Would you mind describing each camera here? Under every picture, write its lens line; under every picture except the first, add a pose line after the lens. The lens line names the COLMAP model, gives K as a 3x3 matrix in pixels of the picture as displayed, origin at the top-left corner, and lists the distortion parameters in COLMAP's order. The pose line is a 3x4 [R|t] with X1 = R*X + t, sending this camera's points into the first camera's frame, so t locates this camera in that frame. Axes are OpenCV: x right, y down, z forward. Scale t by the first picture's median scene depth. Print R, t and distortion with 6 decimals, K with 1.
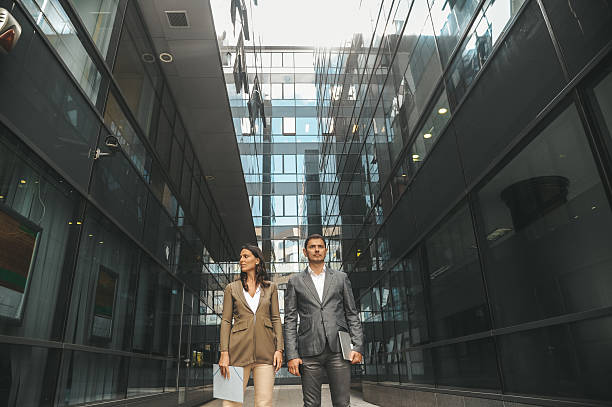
lens RADIAL K [[435.5, 0, 303.8], [0, 435.5, 202.1], [0, 0, 1]] dist [-0.086813, 0.039931]
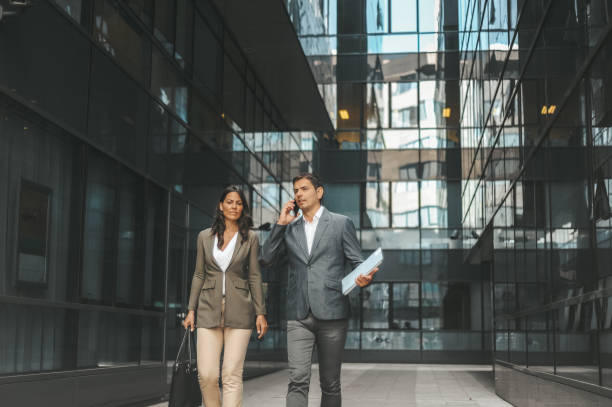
lens RADIAL K [[946.7, 0, 297.8], [0, 946.7, 189.7], [0, 0, 1]] dist [-0.007660, 0.000000]
pose [[0.984265, 0.009864, -0.176425, 0.044696], [0.028856, 0.976065, 0.215558, -0.030266], [0.174328, -0.217257, 0.960421, -0.074994]]
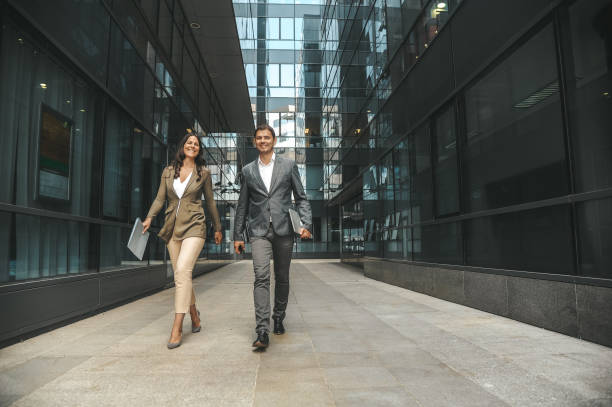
lens RADIAL K [[435.5, 0, 300.2], [0, 435.5, 203.3], [0, 0, 1]] dist [-0.086813, 0.039931]
pose [[0.999760, 0.019794, 0.009351, -0.006912], [-0.021584, 0.962615, 0.270011, 0.021997], [-0.003657, -0.270148, 0.962812, 0.050675]]
